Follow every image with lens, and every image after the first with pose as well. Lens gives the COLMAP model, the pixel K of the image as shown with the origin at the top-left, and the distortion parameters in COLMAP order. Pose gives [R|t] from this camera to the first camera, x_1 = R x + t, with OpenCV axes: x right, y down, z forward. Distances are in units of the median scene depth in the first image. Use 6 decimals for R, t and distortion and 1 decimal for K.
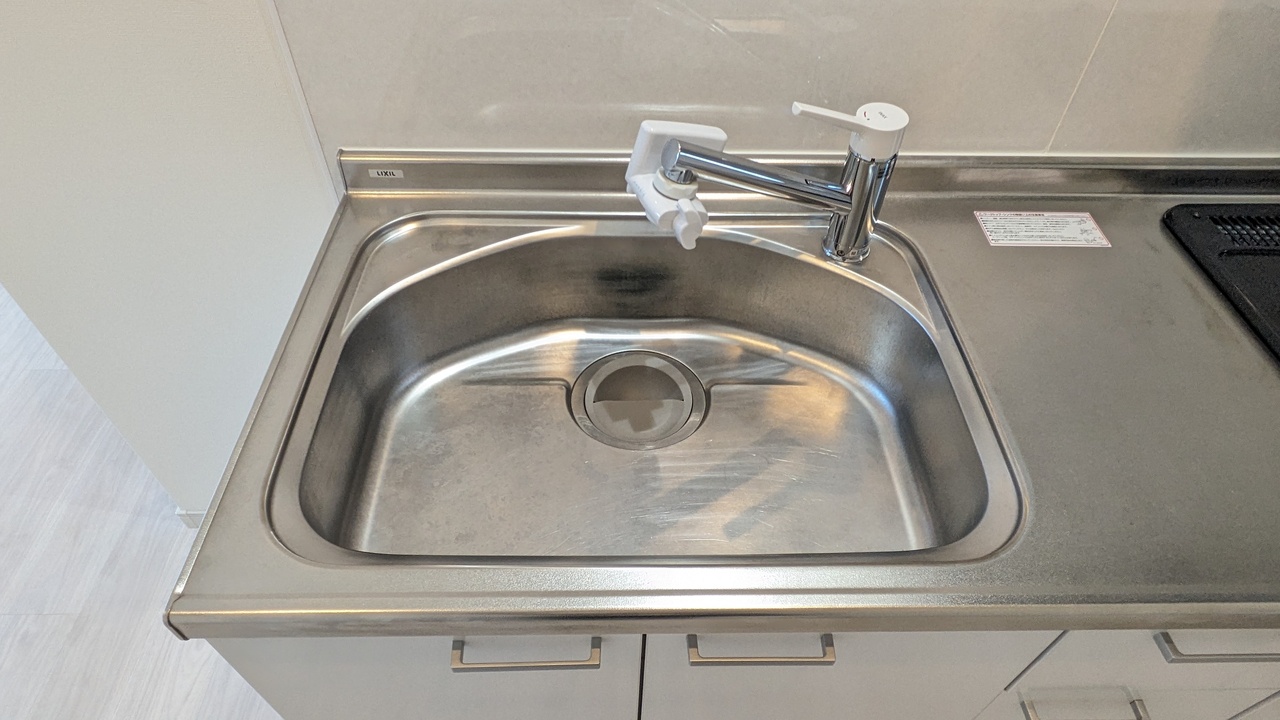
lens RADIAL K [[746.4, 0, 632.2], [0, 746.4, 379.3], [0, 0, 1]] dist [0.004329, -0.001701]
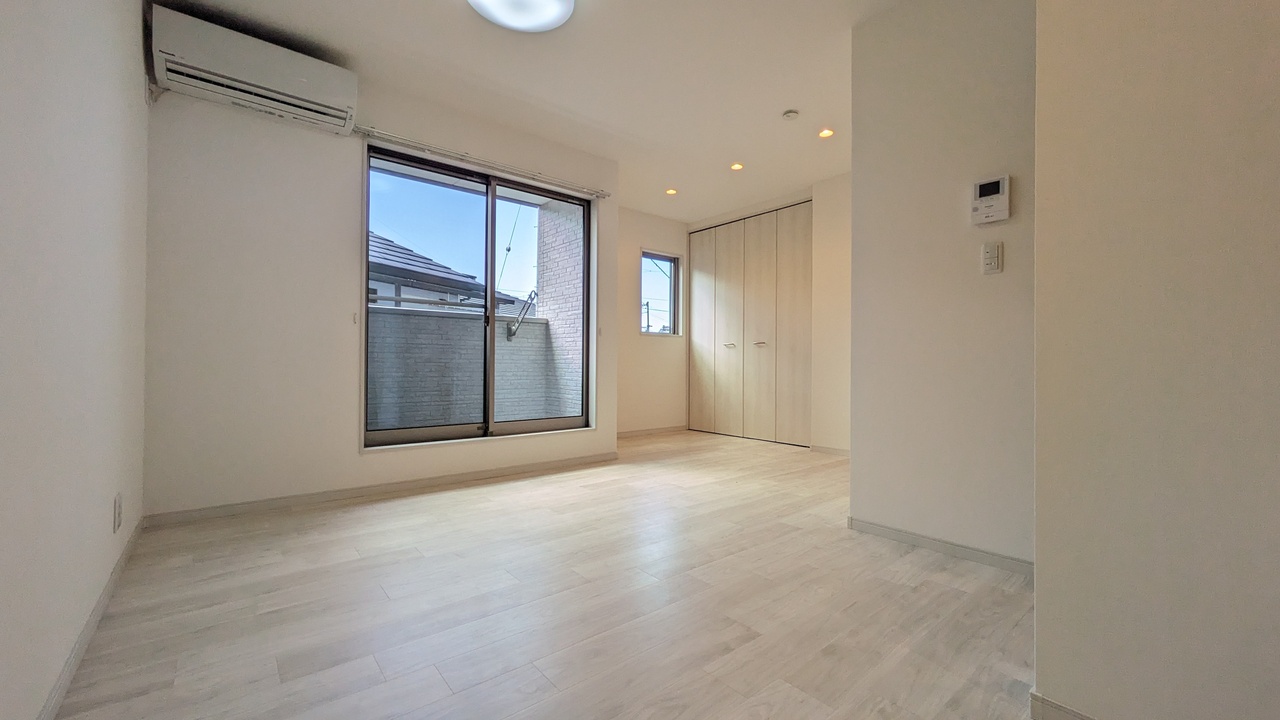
lens RADIAL K [[499.4, 0, 648.2], [0, 499.4, 363.5], [0, 0, 1]] dist [-0.000235, 0.001313]
pose [[0.629428, -0.011319, -0.776976, -0.641977], [-0.570730, 0.671830, -0.472135, 0.835378], [0.527340, 0.740619, 0.416409, 0.113979]]
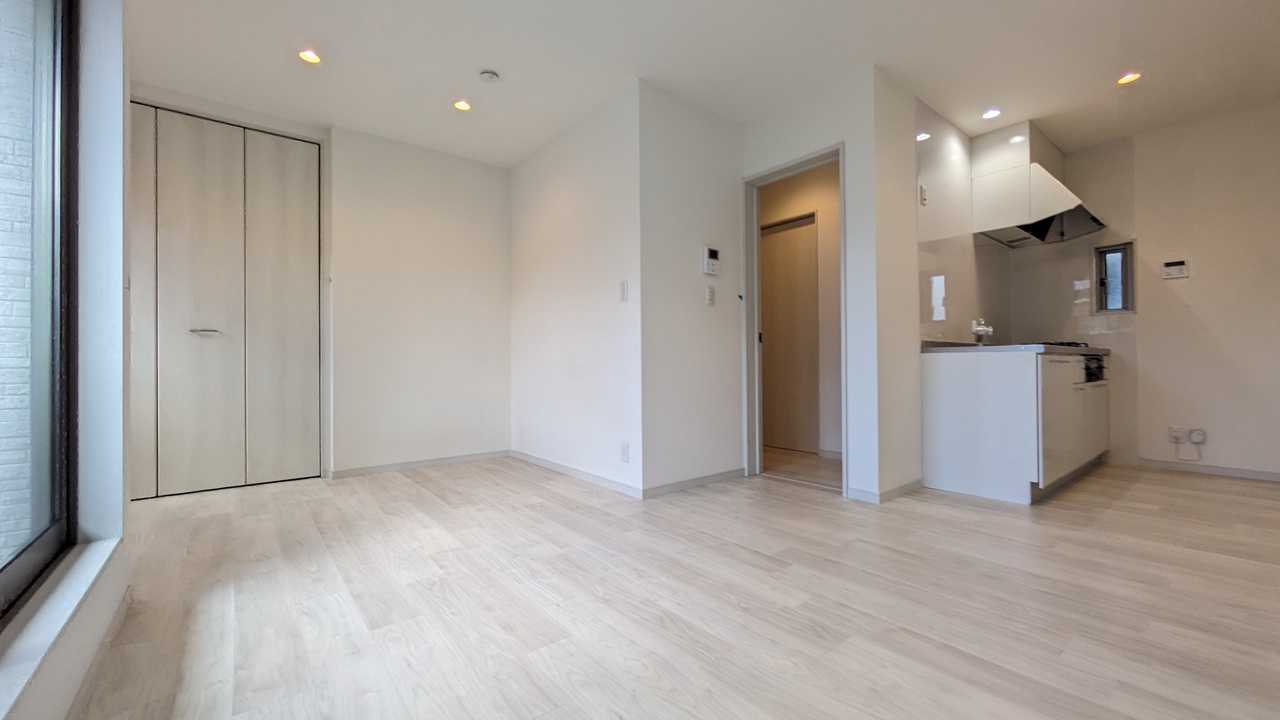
lens RADIAL K [[499.4, 0, 642.5], [0, 499.4, 359.5], [0, 0, 1]] dist [-0.000235, 0.001313]
pose [[0.787707, -0.017440, 0.615804, -3.776576], [0.467391, 0.668110, -0.578943, 0.795721], [-0.401328, 0.743858, 0.534426, 0.092943]]
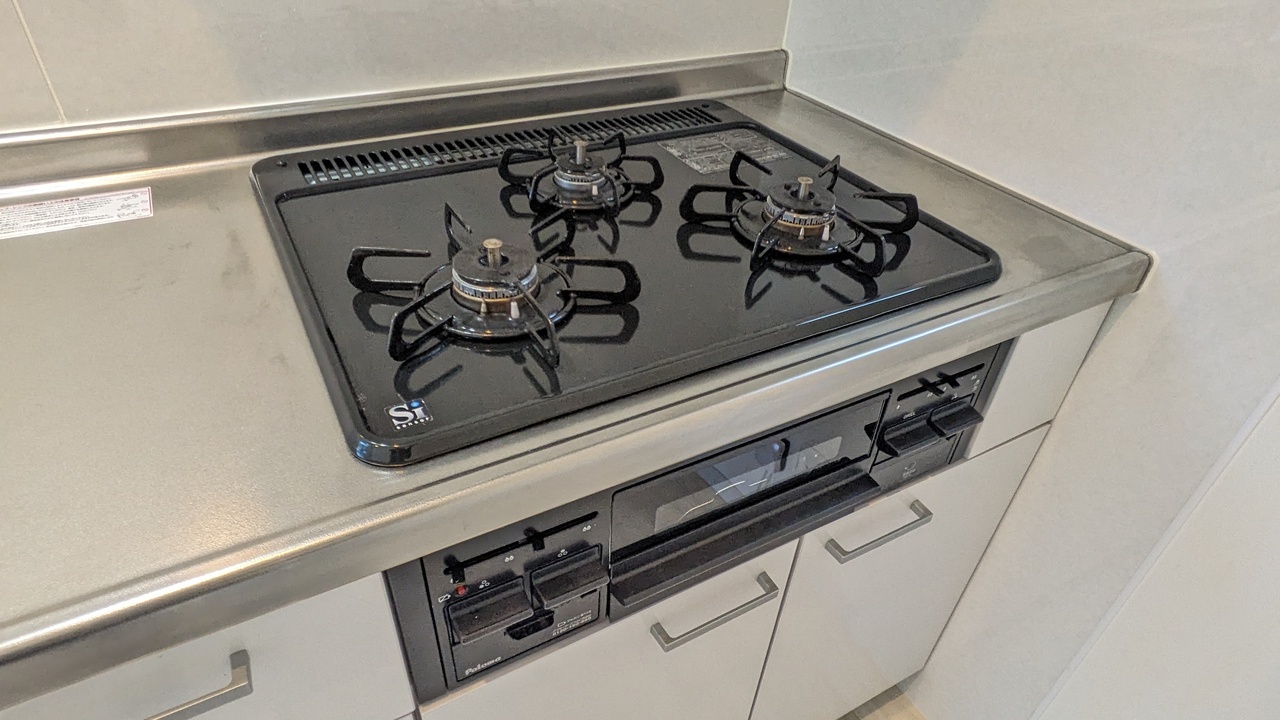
lens RADIAL K [[736.2, 0, 641.8], [0, 736.2, 384.0], [0, 0, 1]] dist [0.001038, -0.001517]
pose [[0.877842, -0.274116, 0.392751, 0.717185], [0.328705, 0.941225, -0.077774, 0.198319], [-0.348348, 0.197372, 0.916350, 0.172664]]
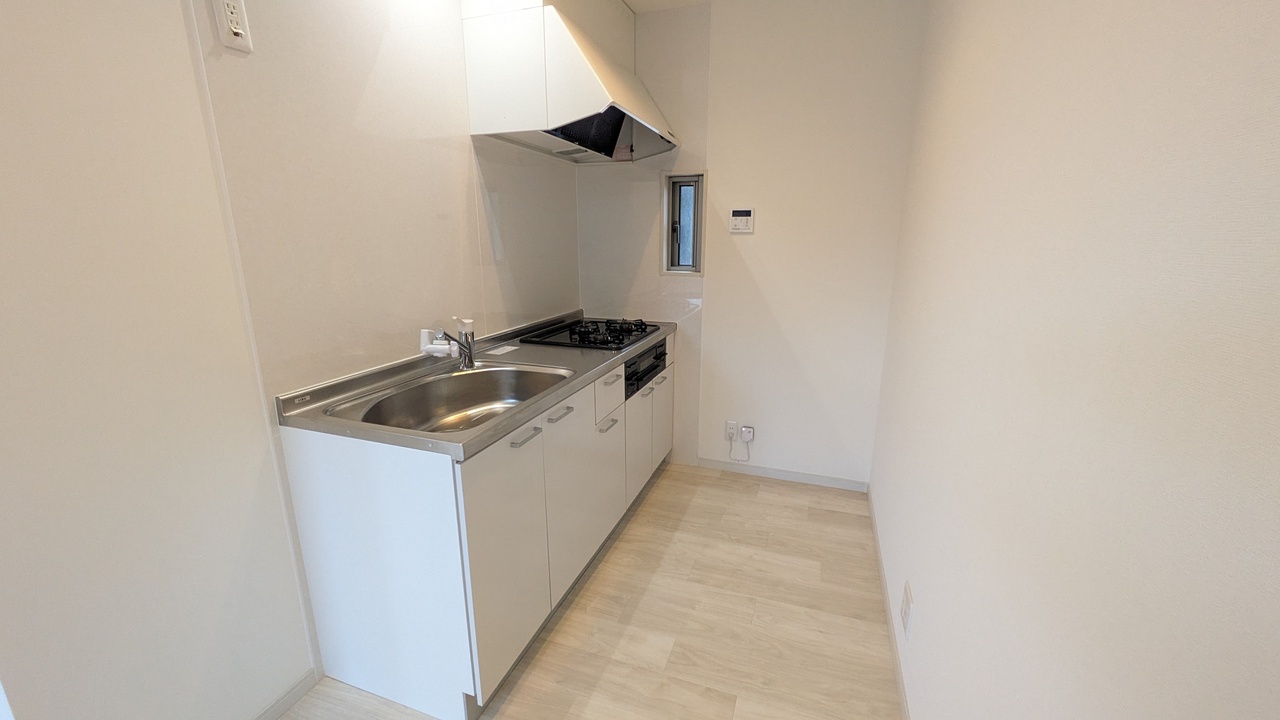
lens RADIAL K [[499.4, 0, 644.1], [0, 499.4, 362.8], [0, 0, 1]] dist [-0.000235, 0.001313]
pose [[0.348386, -0.244678, 0.904853, -1.255484], [0.693348, 0.716885, -0.073103, 0.437332], [-0.630789, 0.652846, 0.419400, -0.300465]]
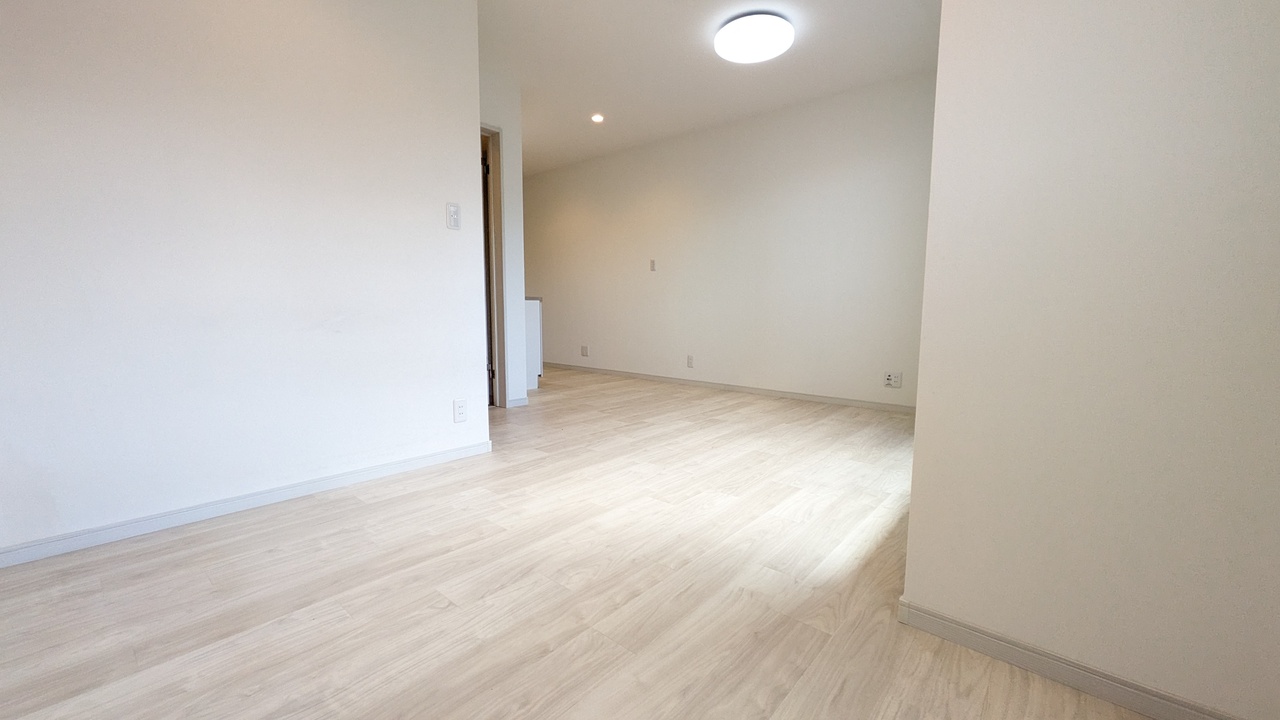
lens RADIAL K [[499.4, 0, 649.4], [0, 499.4, 364.3], [0, 0, 1]] dist [-0.000235, 0.001313]
pose [[-0.750232, -0.099451, 0.653652, -4.407693], [0.472242, 0.611331, 0.635029, -2.016074], [-0.462752, 0.785101, -0.411675, 2.654304]]
